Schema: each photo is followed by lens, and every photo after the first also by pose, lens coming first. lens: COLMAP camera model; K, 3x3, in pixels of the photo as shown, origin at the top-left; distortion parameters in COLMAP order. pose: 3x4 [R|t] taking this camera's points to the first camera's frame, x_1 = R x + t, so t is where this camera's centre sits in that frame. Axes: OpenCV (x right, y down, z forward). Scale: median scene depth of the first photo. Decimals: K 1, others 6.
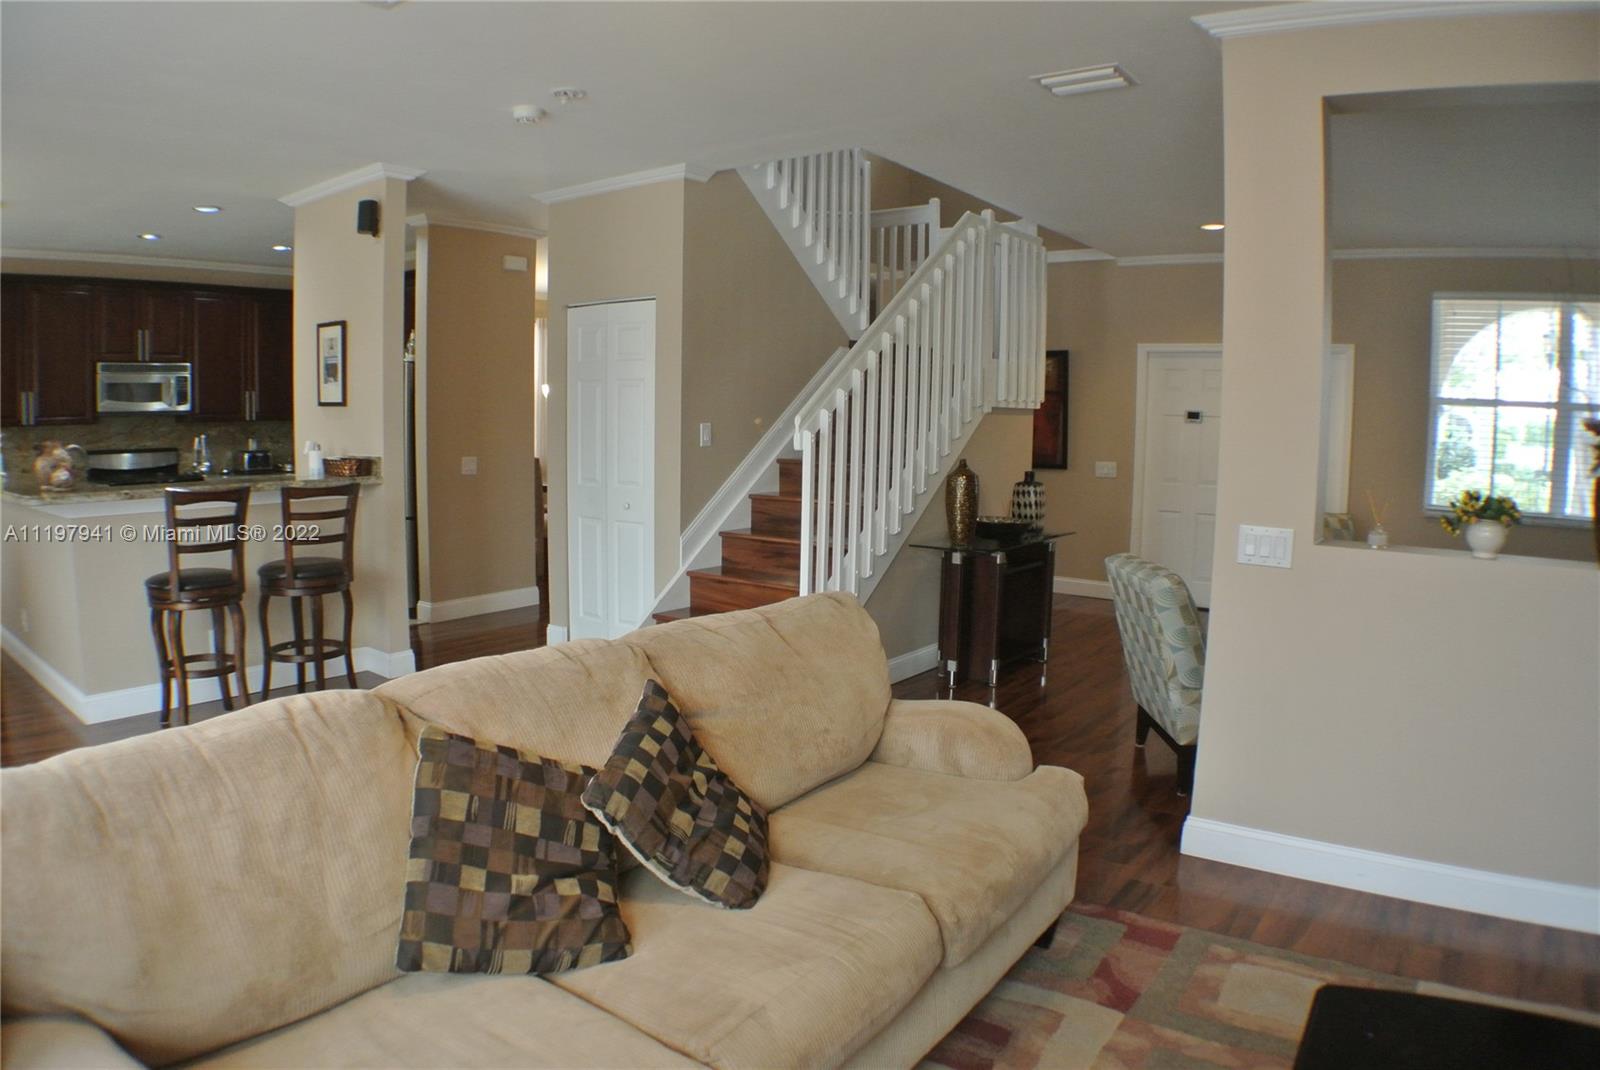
lens RADIAL K [[1007.8, 0, 790.3], [0, 1007.8, 532.9], [0, 0, 1]] dist [-0.212167, 0.048621]
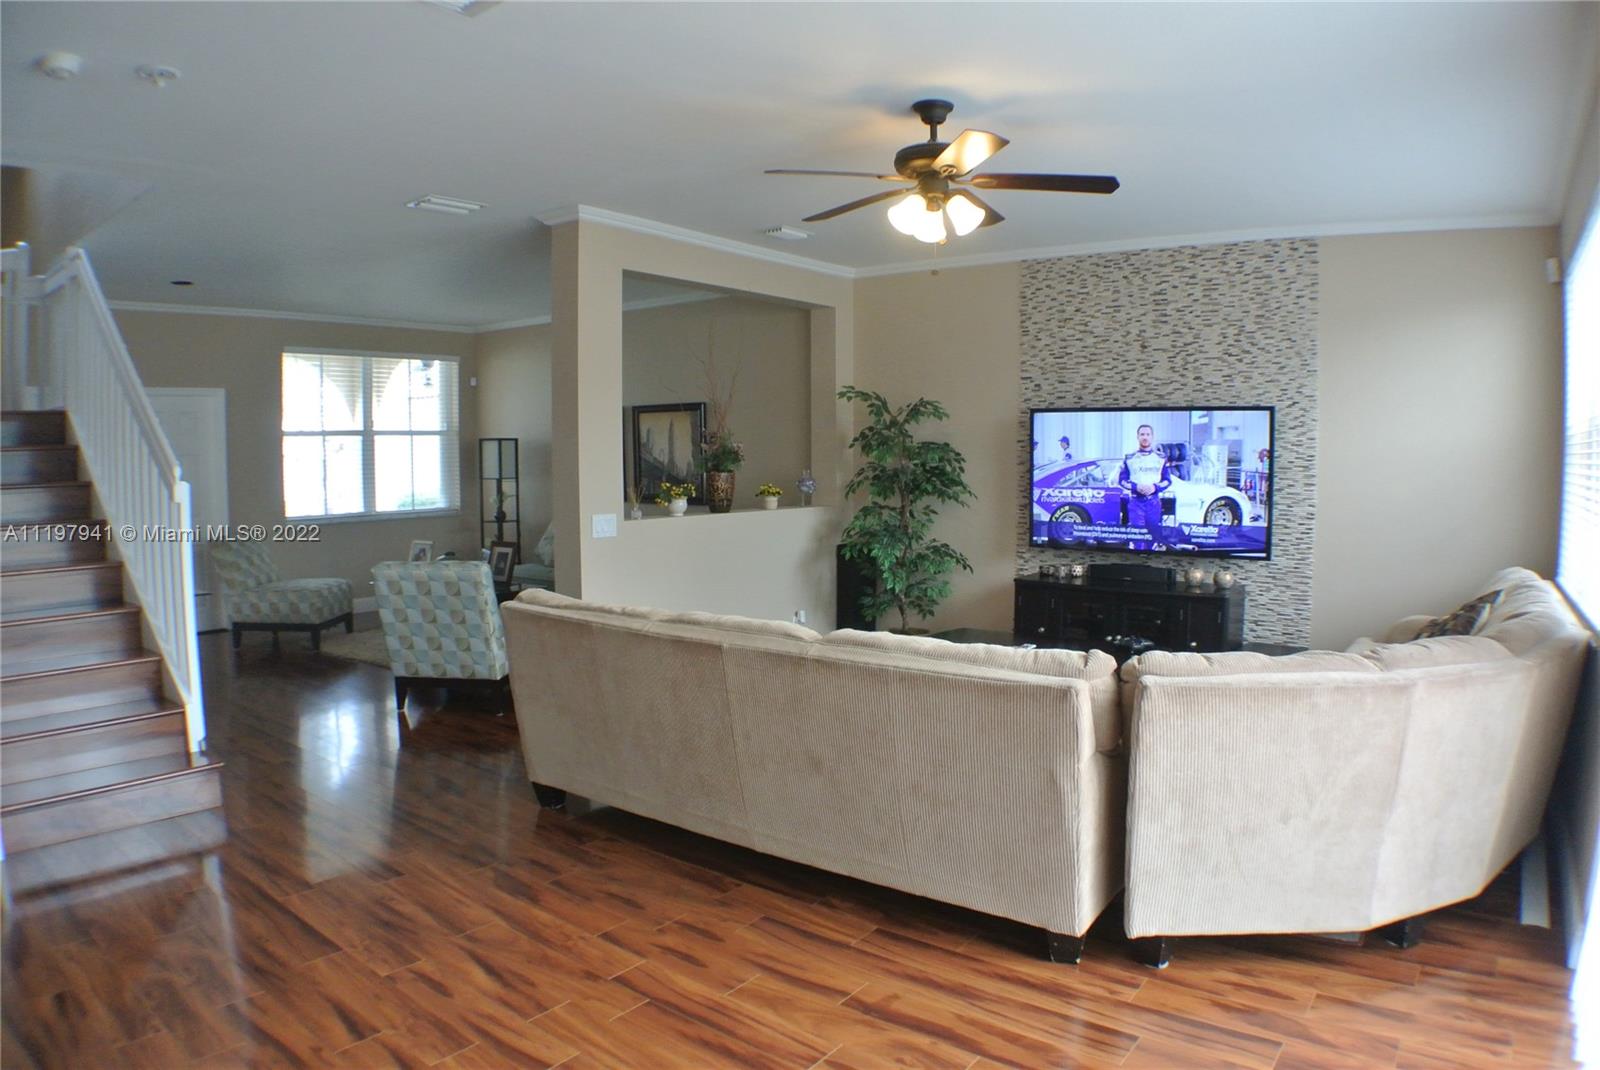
lens RADIAL K [[1005.5, 0, 802.1], [0, 1005.5, 546.9], [0, 0, 1]] dist [-0.211155, 0.047358]
pose [[0.003676, -0.107013, 0.994251, -0.621460], [0.117172, 0.987455, 0.105848, -0.046839], [-0.993105, 0.116109, 0.016168, 0.301924]]
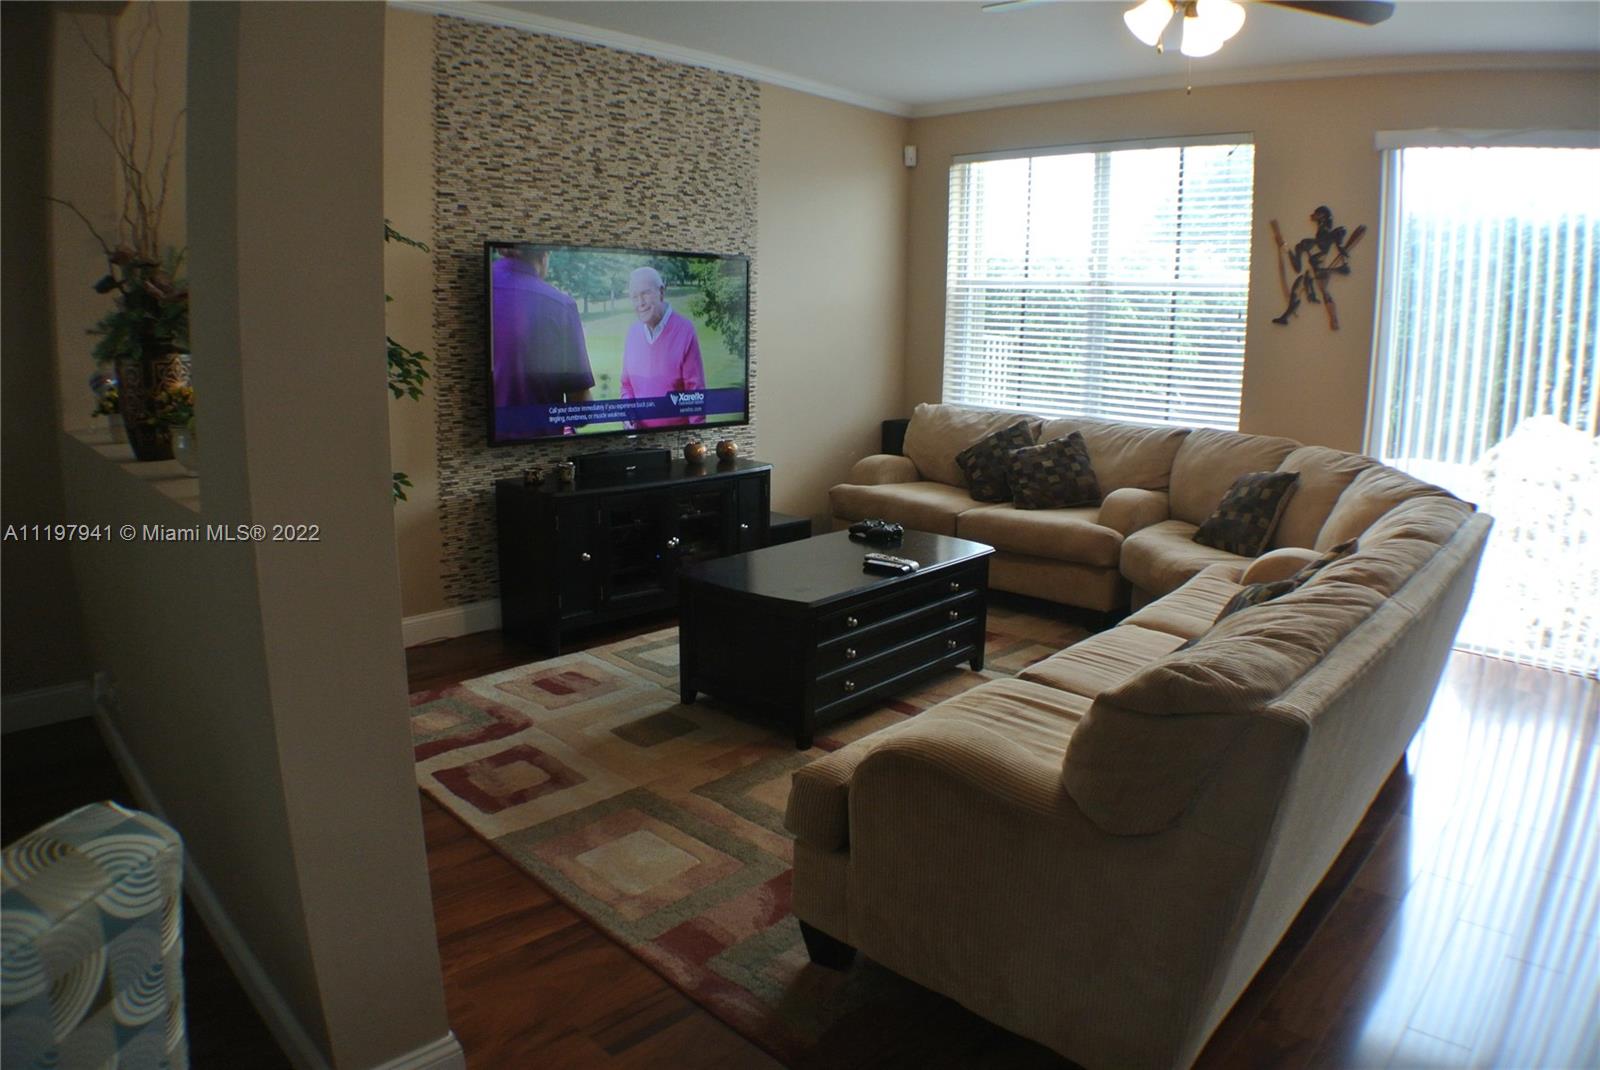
lens RADIAL K [[1005.5, 0, 802.1], [0, 1005.5, 546.9], [0, 0, 1]] dist [-0.211155, 0.047358]
pose [[-0.991830, -0.056970, 0.114139, 0.091440], [-0.016263, 0.943907, 0.329810, -0.074749], [-0.126526, 0.325259, -0.937122, 0.718440]]
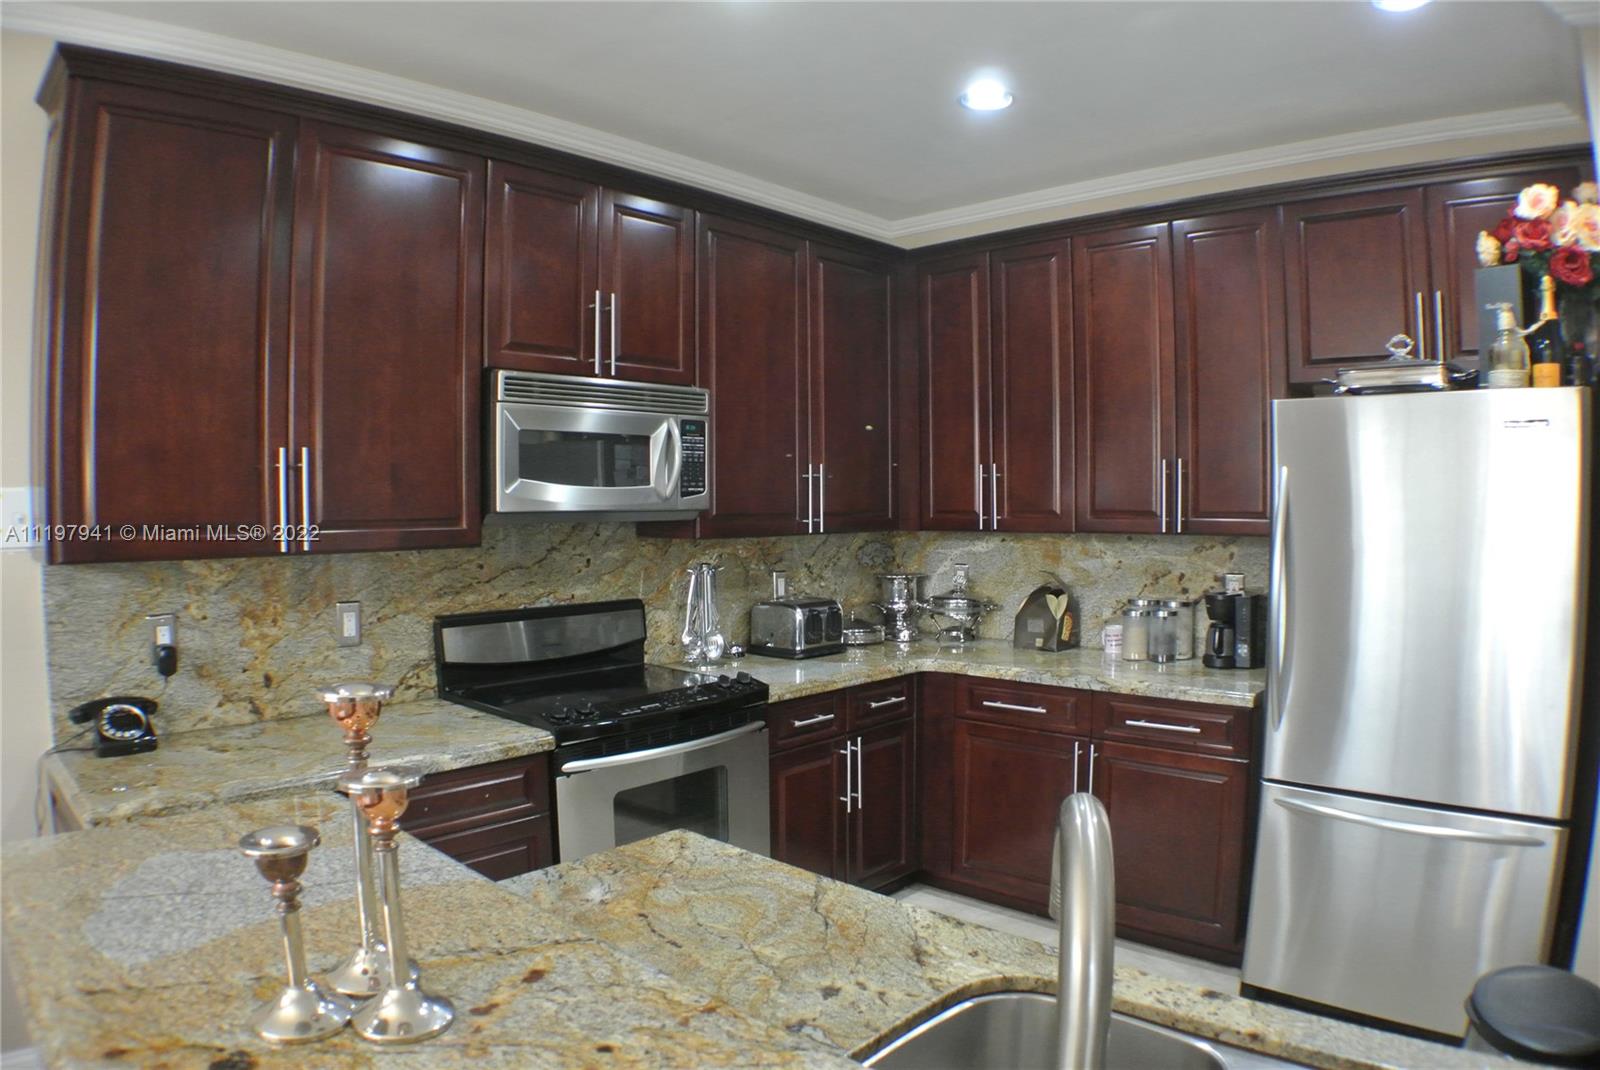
lens RADIAL K [[1007.8, 0, 790.3], [0, 1007.8, 532.9], [0, 0, 1]] dist [-0.212167, 0.048621]
pose [[0.994682, -0.017433, -0.101511, -0.695017], [0.008819, 0.996368, -0.084692, -0.104875], [0.102619, 0.083346, 0.991223, 0.708436]]
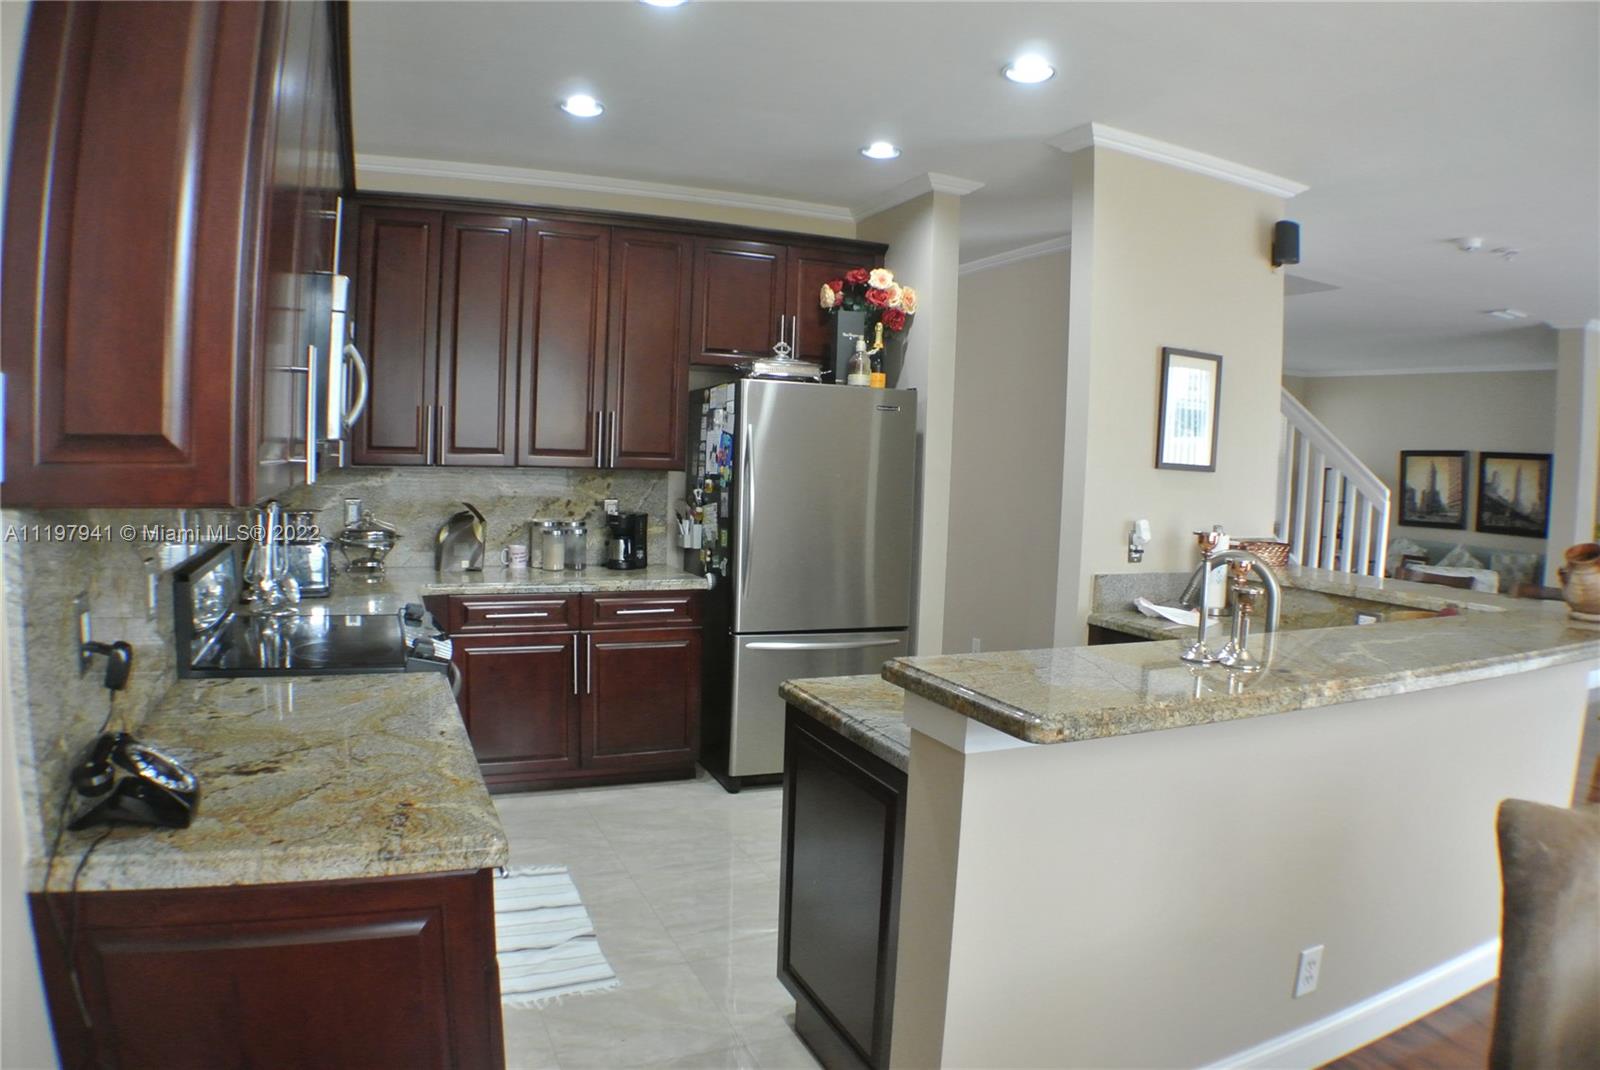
lens RADIAL K [[1005.5, 0, 802.1], [0, 1005.5, 546.9], [0, 0, 1]] dist [-0.211155, 0.047358]
pose [[0.484790, -0.075880, 0.871333, -1.095392], [0.073558, 0.996237, 0.045831, -0.114201], [-0.871532, 0.041875, 0.488548, 0.792052]]
